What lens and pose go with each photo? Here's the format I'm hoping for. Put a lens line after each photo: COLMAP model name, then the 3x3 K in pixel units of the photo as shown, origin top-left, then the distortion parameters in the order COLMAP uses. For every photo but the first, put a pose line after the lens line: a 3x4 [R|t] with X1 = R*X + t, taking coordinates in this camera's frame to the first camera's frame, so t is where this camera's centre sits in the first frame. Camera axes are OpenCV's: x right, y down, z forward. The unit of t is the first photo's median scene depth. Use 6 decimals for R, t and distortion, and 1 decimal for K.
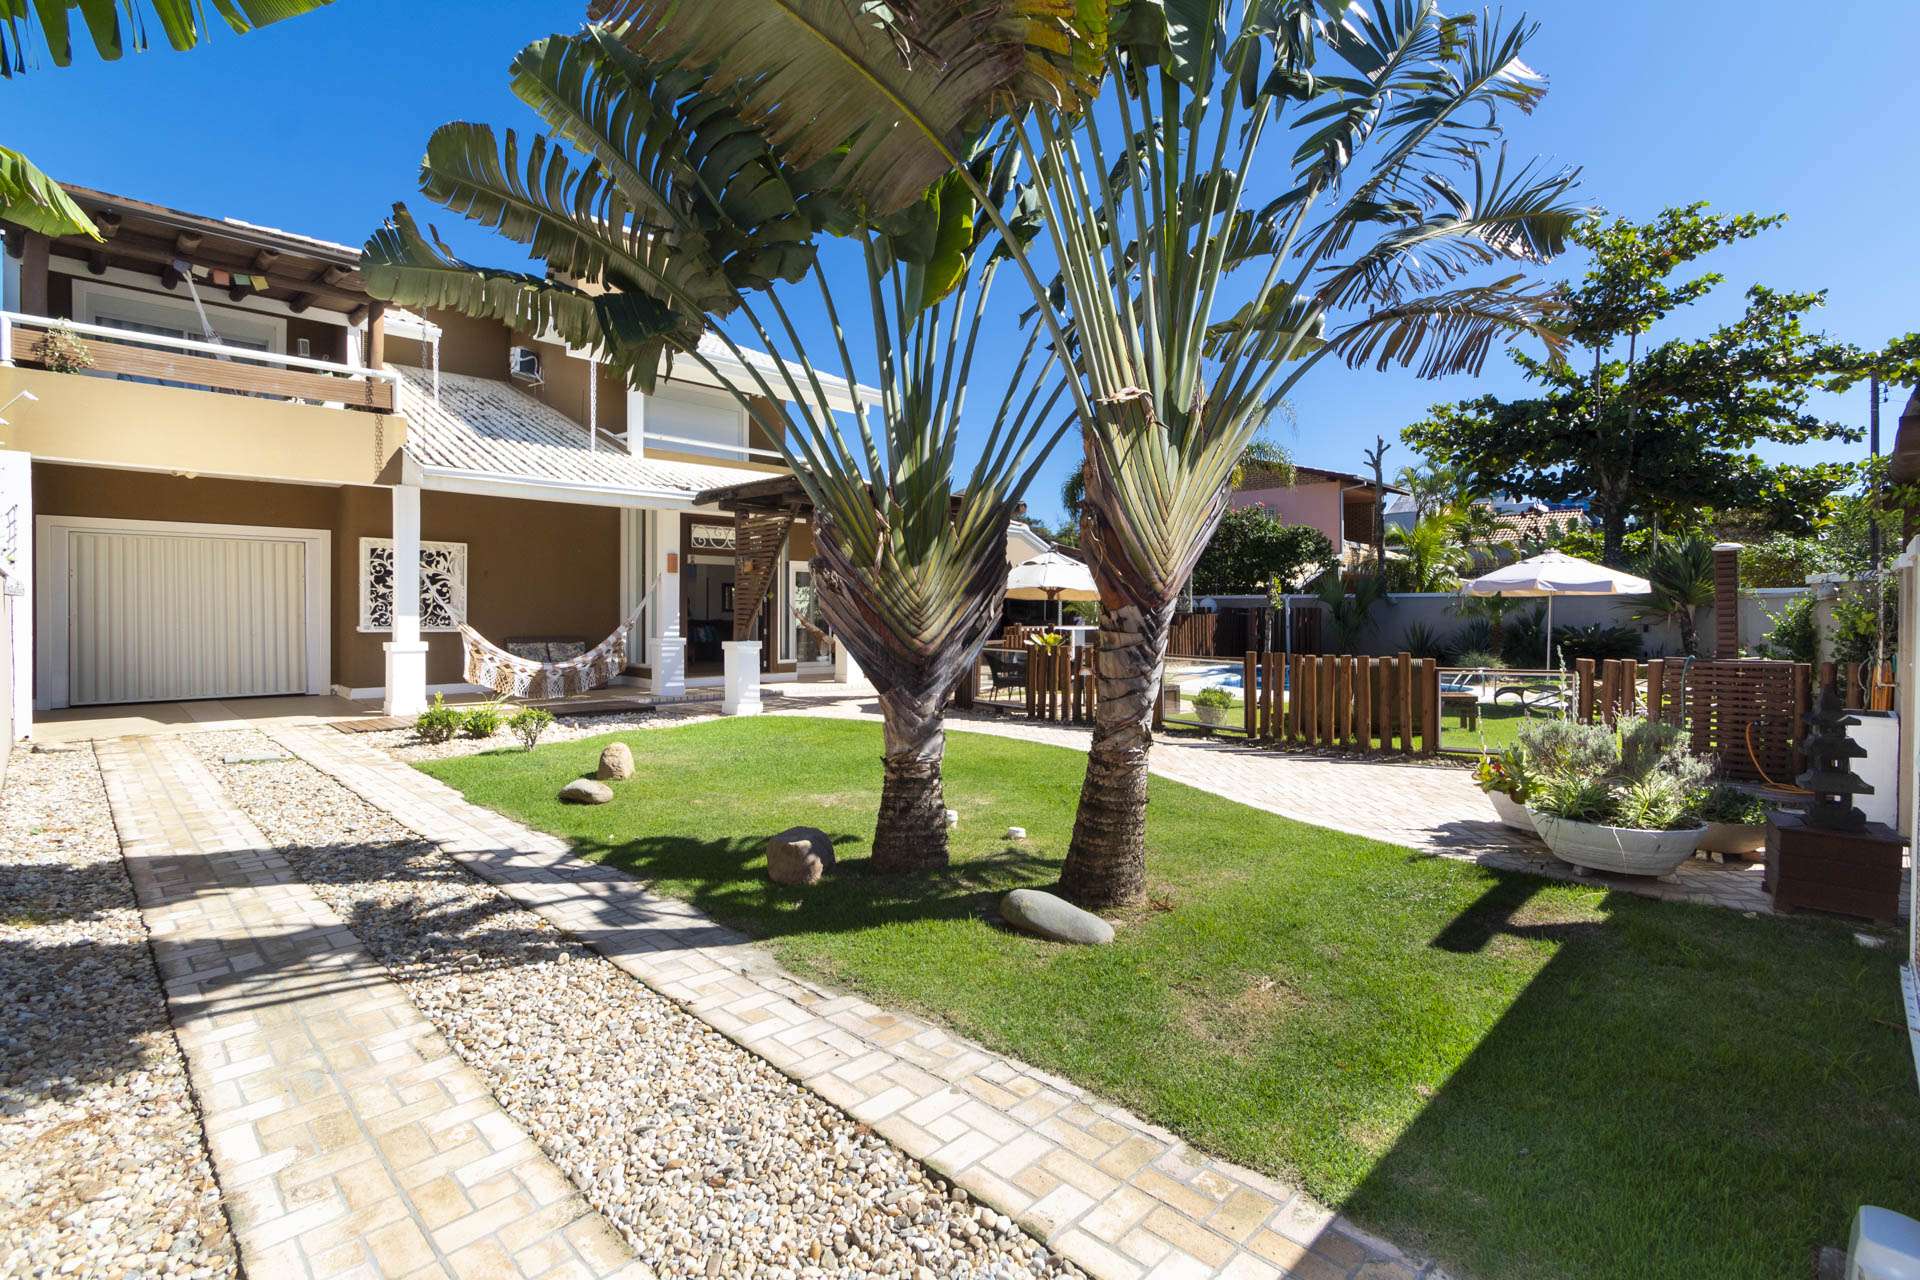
lens RADIAL K [[889.3, 0, 961.4], [0, 889.3, 635.3], [0, 0, 1]] dist [-0.002025, -0.000201]
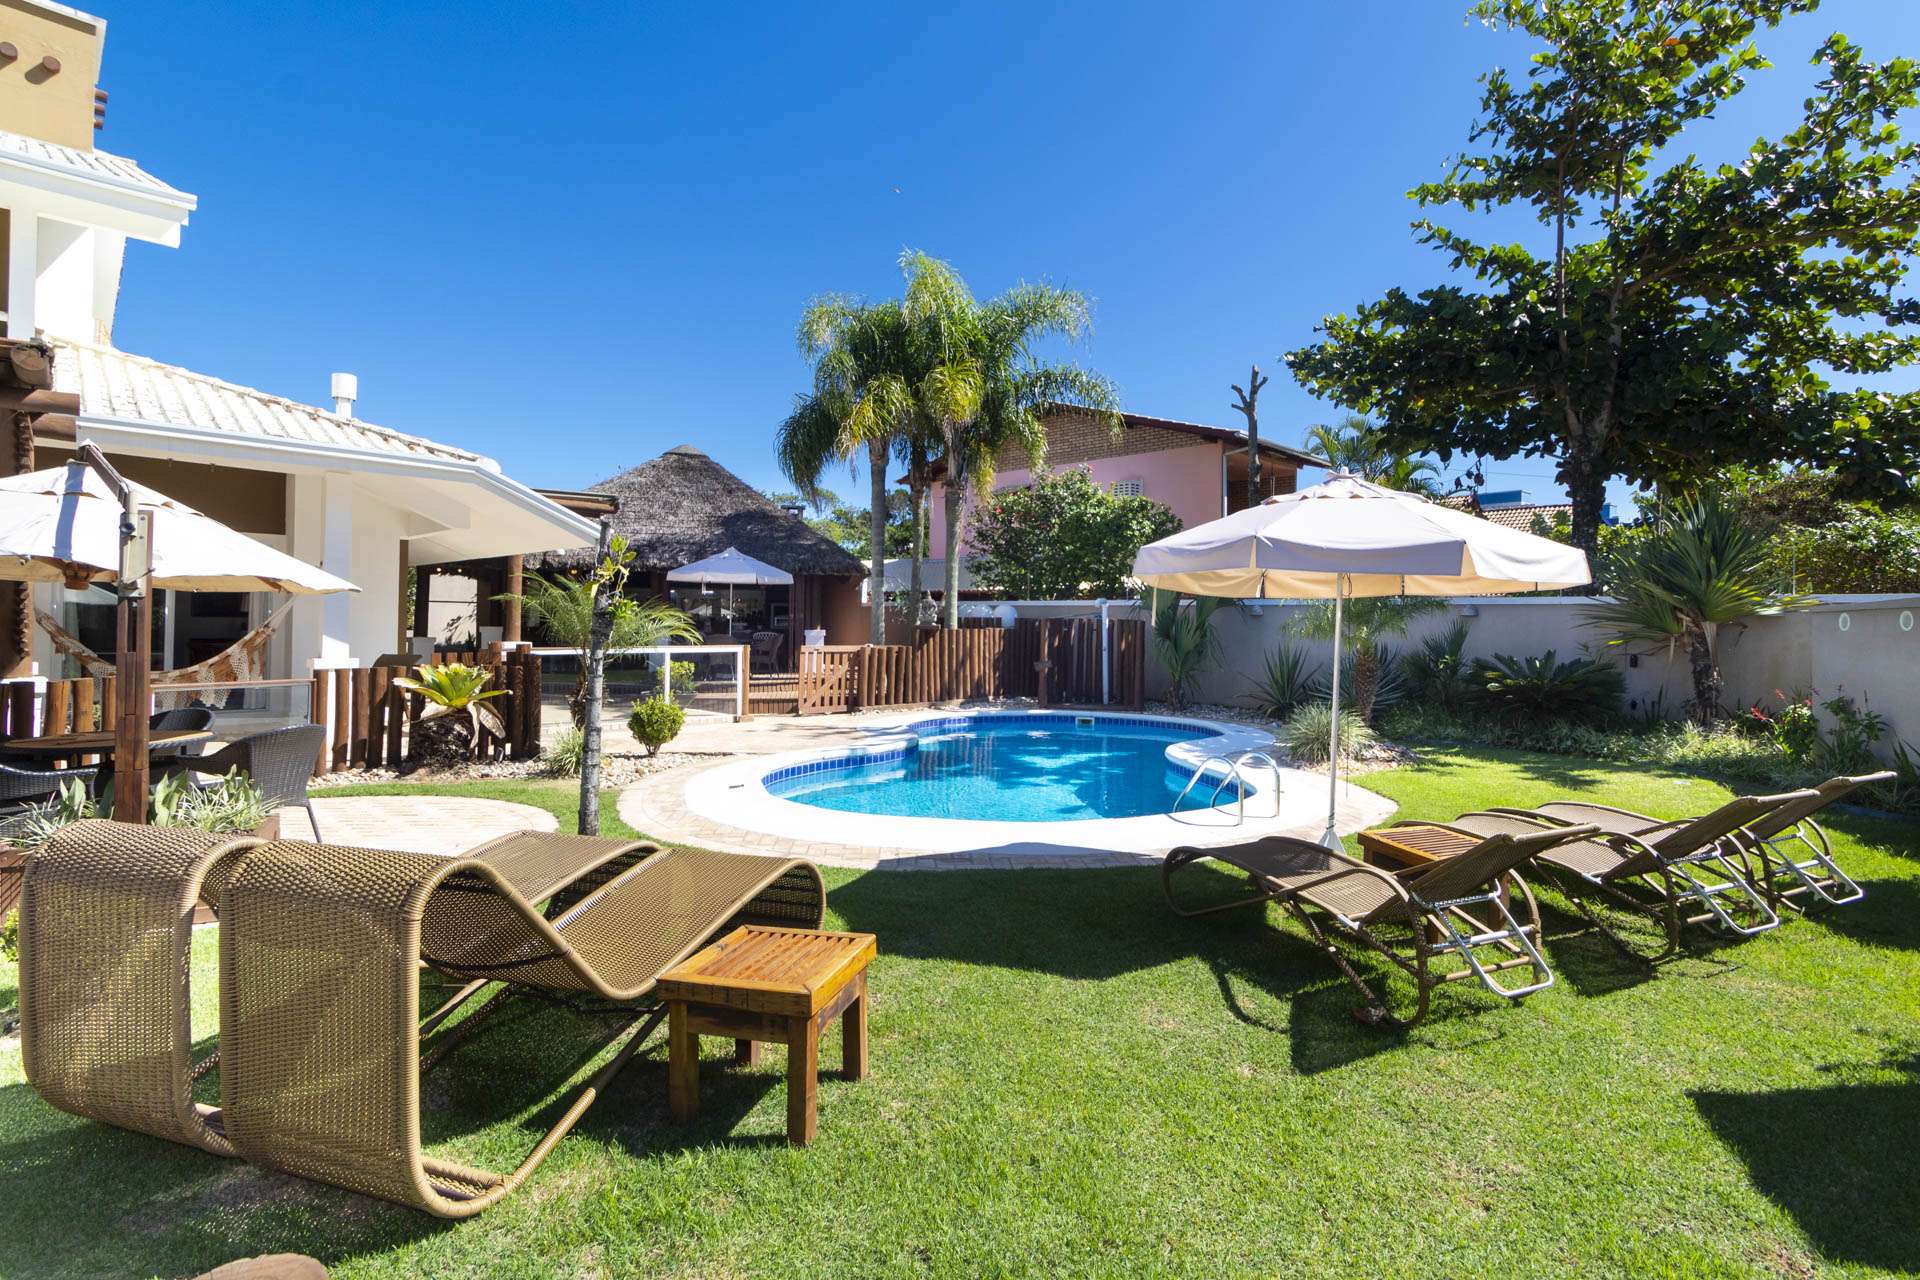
lens RADIAL K [[963.2, 0, 954.7], [0, 963.2, 634.2], [0, 0, 1]] dist [0.003534, 0.000324]
pose [[0.999590, 0.011380, 0.026293, 0.298735], [-0.011056, 0.999862, -0.012438, -0.012607], [-0.026431, 0.012143, 0.999577, 0.365588]]
